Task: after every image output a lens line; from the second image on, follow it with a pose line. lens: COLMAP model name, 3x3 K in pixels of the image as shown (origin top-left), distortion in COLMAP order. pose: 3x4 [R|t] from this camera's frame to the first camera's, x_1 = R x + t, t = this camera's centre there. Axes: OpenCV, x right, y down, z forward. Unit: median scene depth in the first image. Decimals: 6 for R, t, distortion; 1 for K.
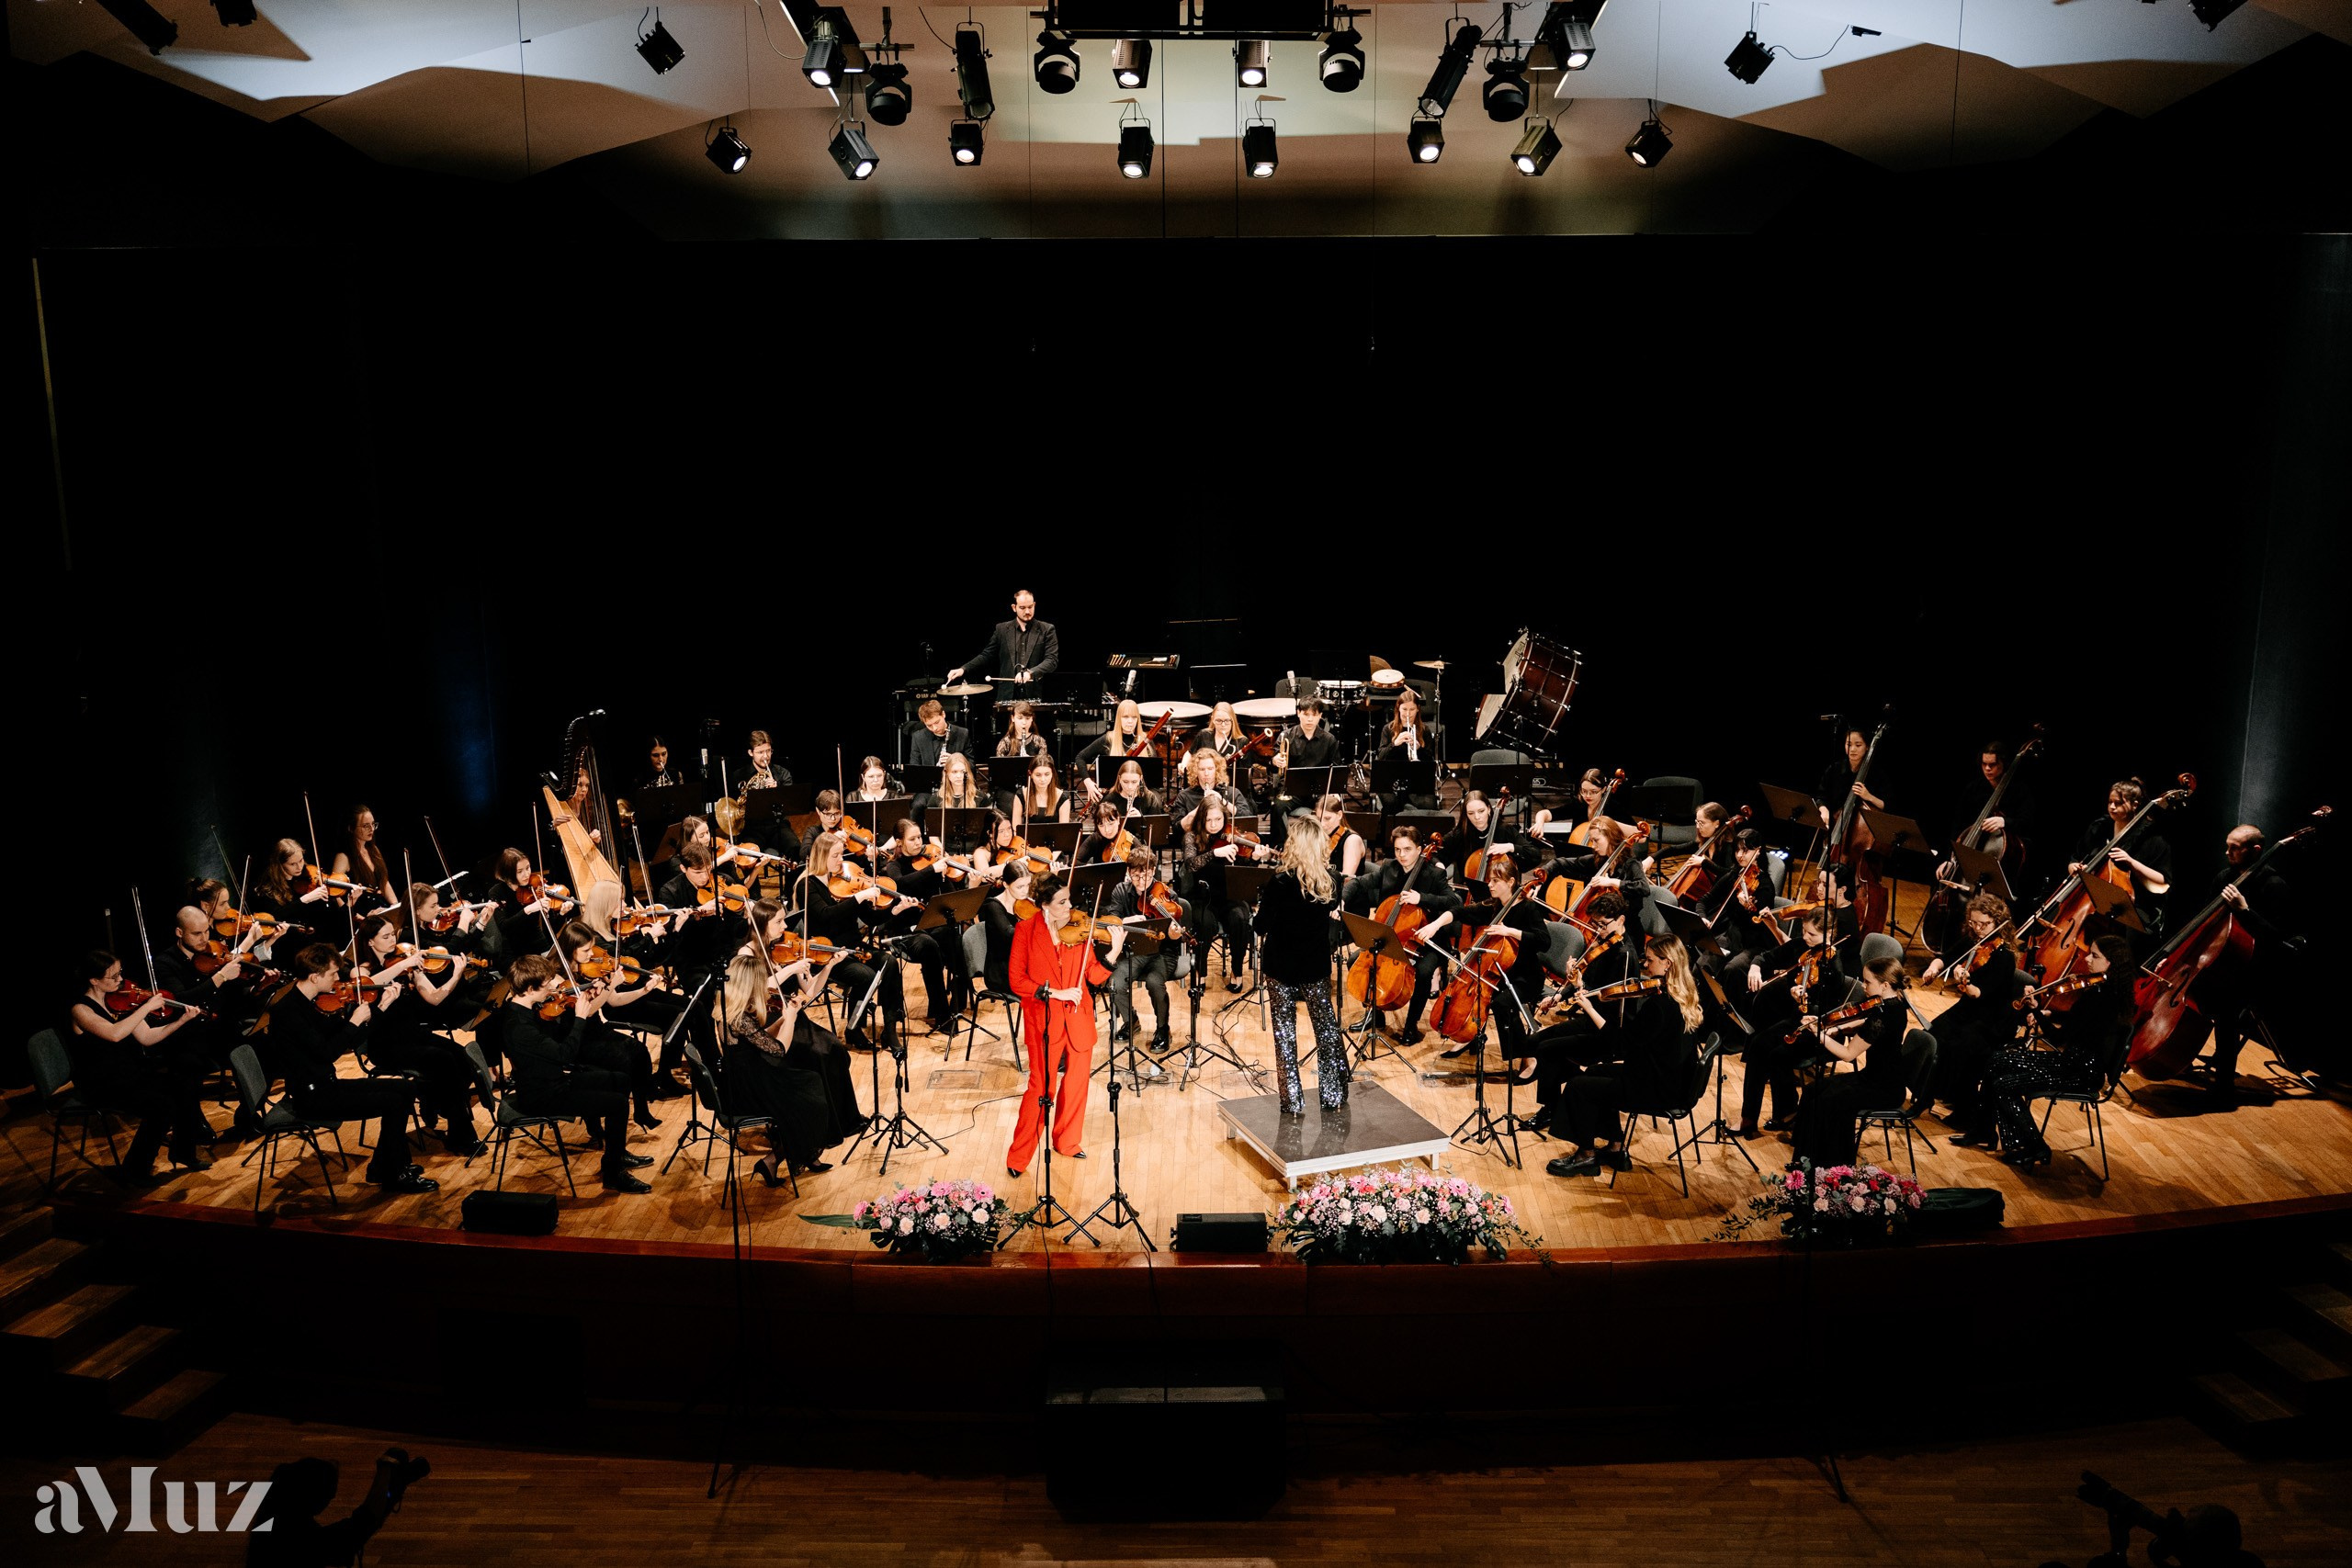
lens RADIAL K [[2452.1, 0, 1172.6], [0, 2452.1, 795.3], [0, 0, 1]] dist [0.022333, 0.000000]
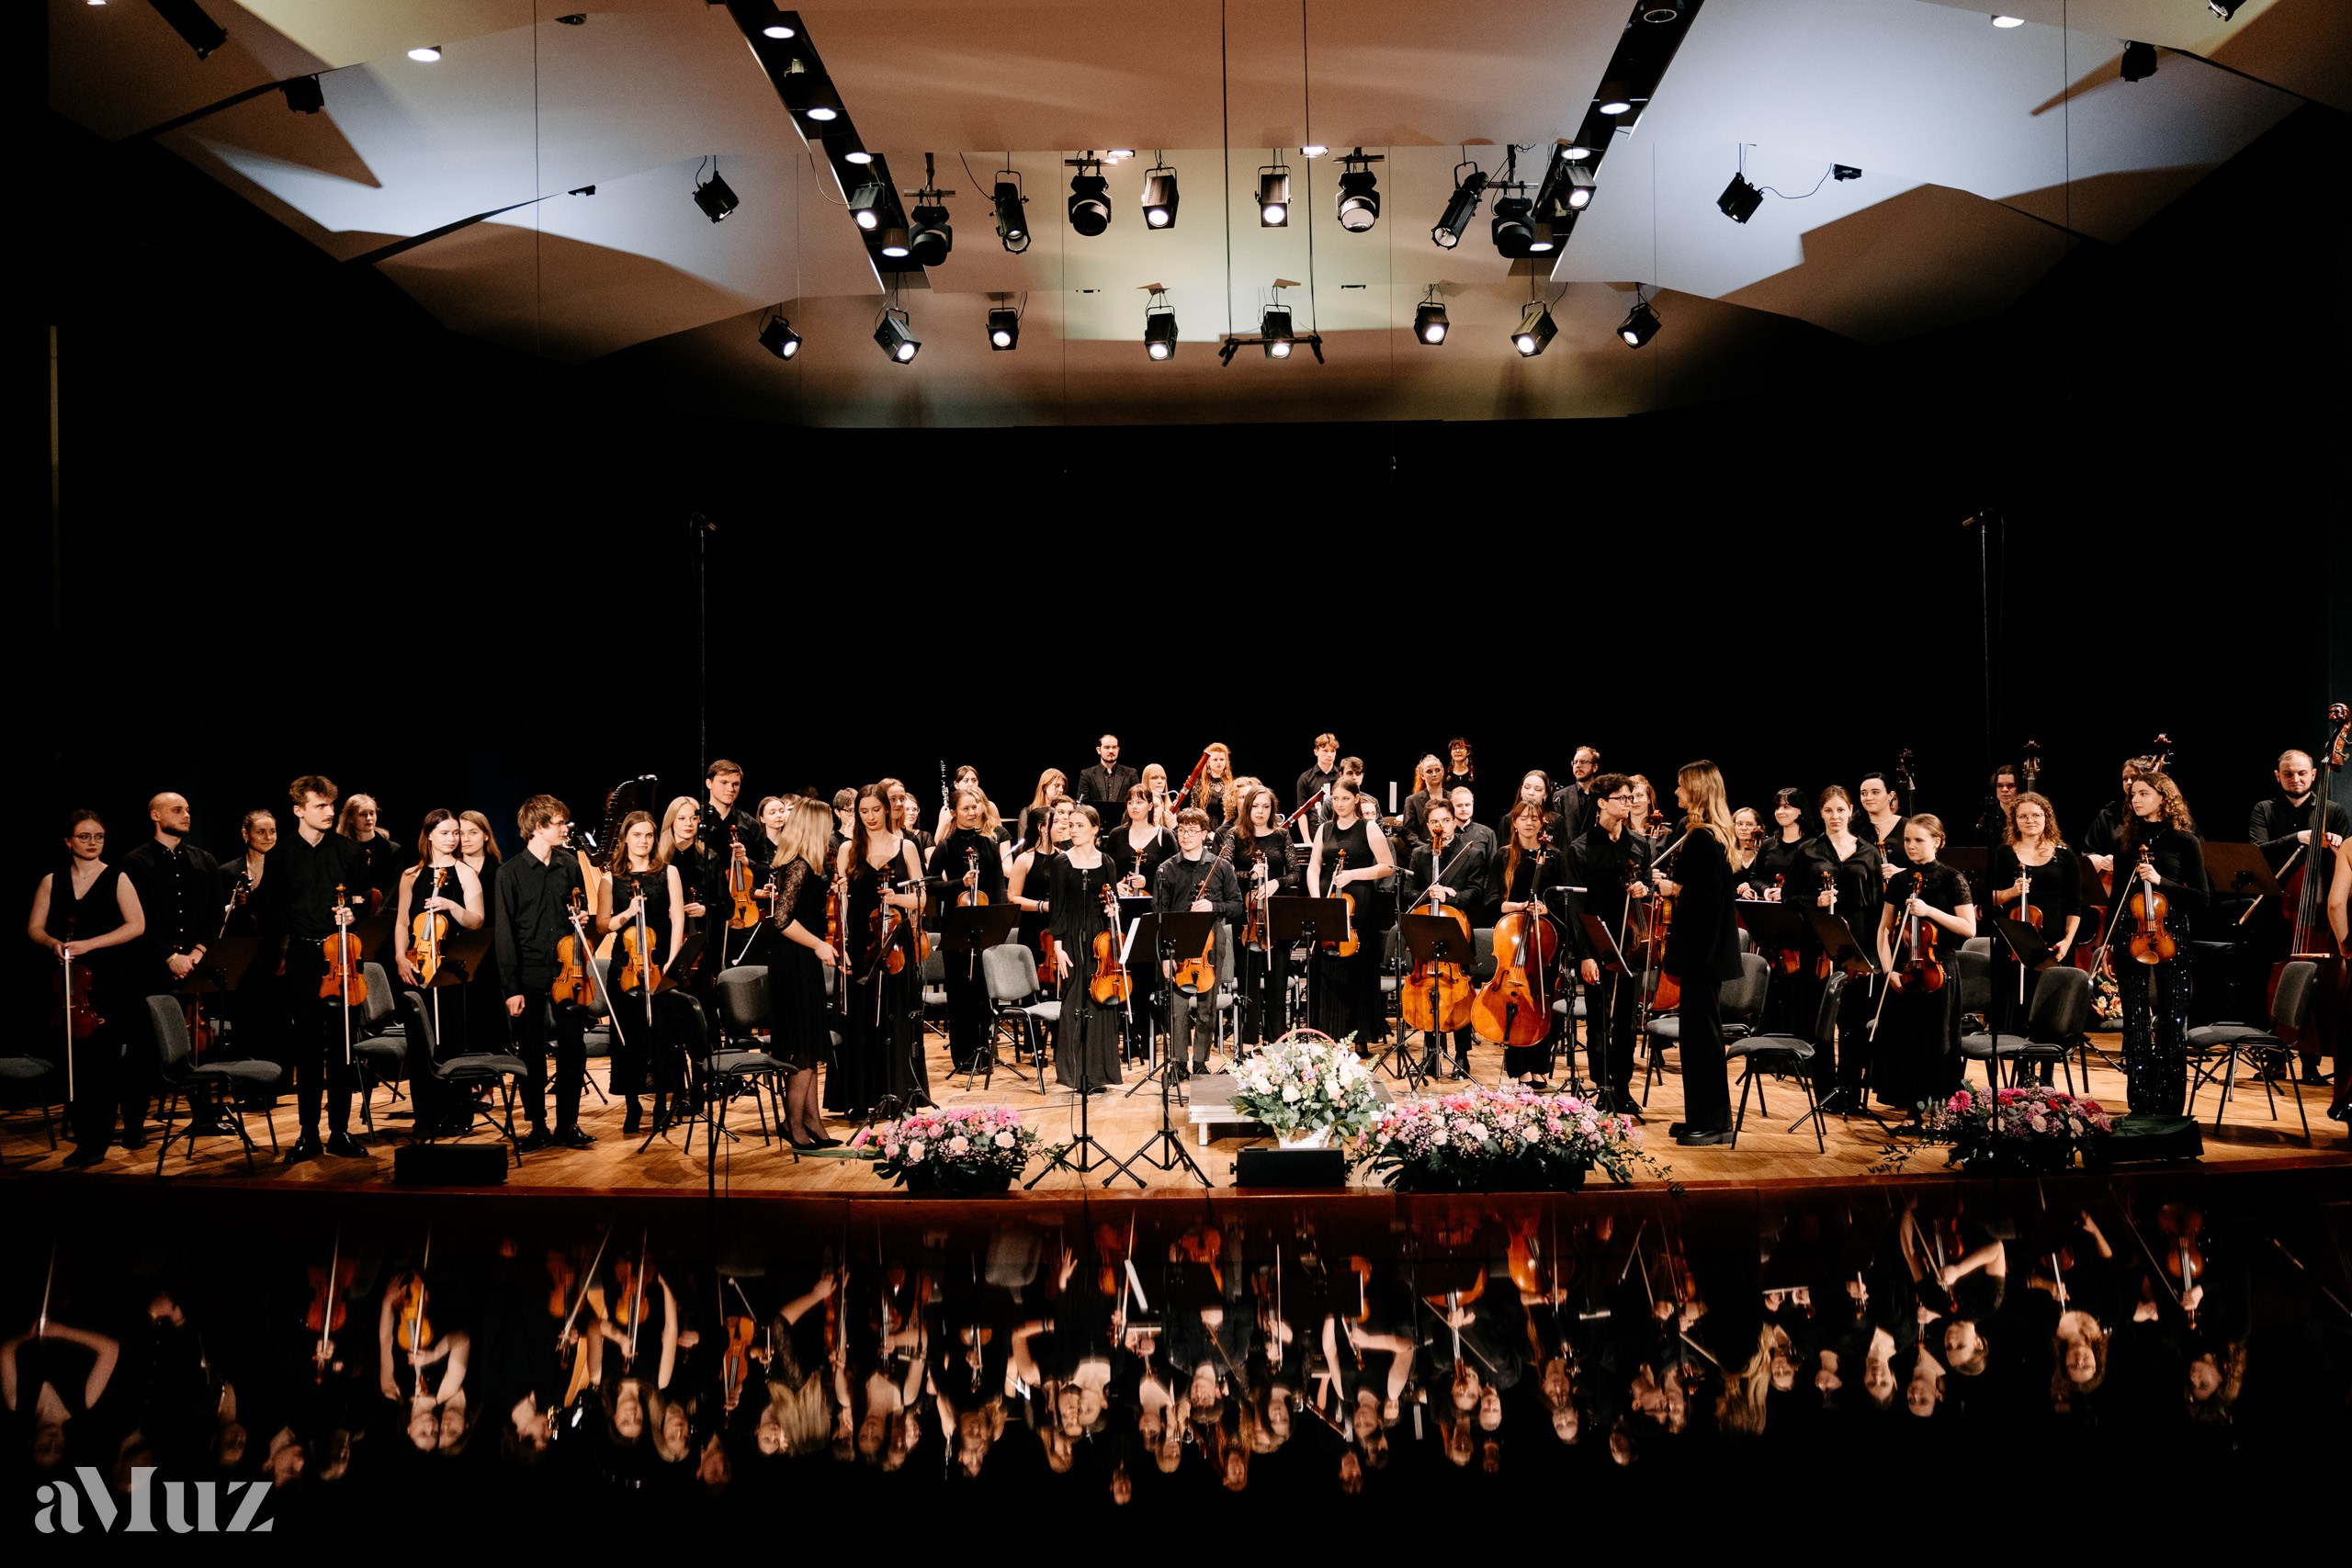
lens RADIAL K [[2033.7, 0, 1186.2], [0, 2033.7, 782.2], [0, 0, 1]] dist [-0.002055, 0.015282]
pose [[0.999934, -0.006240, 0.009654, -0.017551], [0.008324, 0.972251, -0.233792, 0.170825], [-0.007927, 0.233857, 0.972239, 0.233063]]
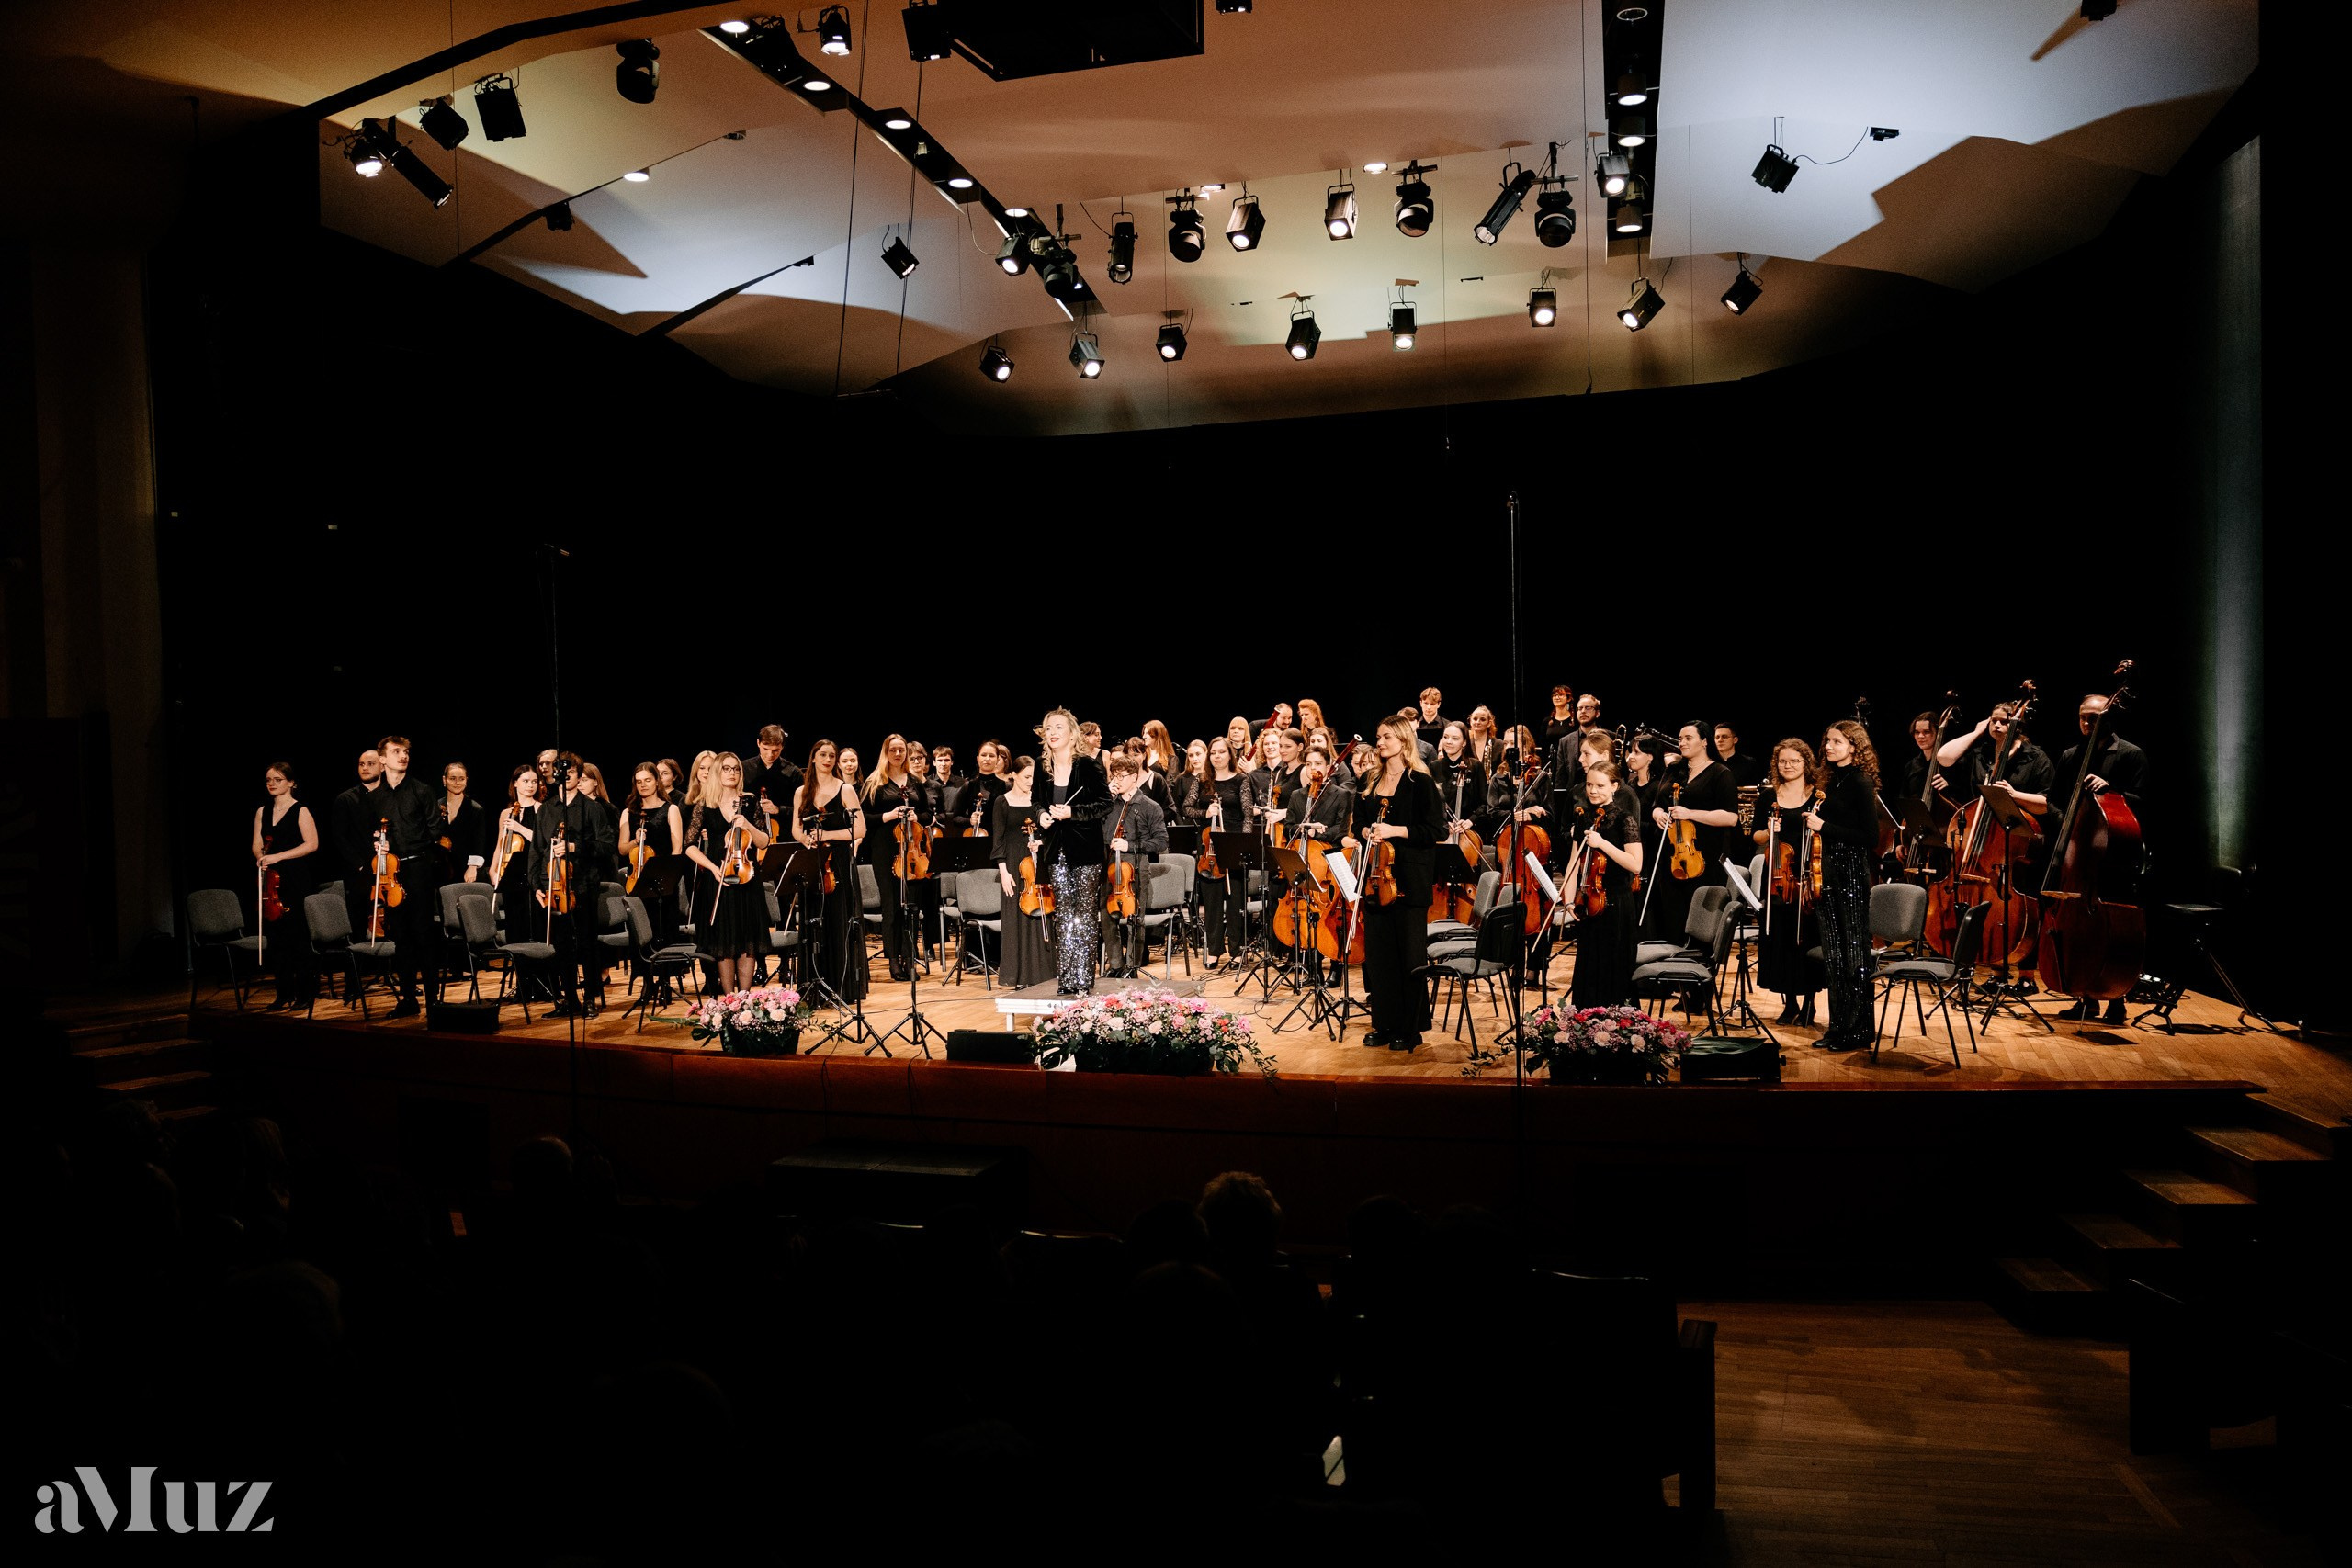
lens RADIAL K [[1898.2, 0, 1175.5], [0, 1898.2, 783.2], [0, 0, 1]] dist [0.005955, -0.000092]
pose [[0.946396, -0.006431, -0.322945, 0.288462], [-0.060093, 0.978842, -0.195597, 0.178492], [0.317370, 0.204518, 0.925985, 0.198451]]
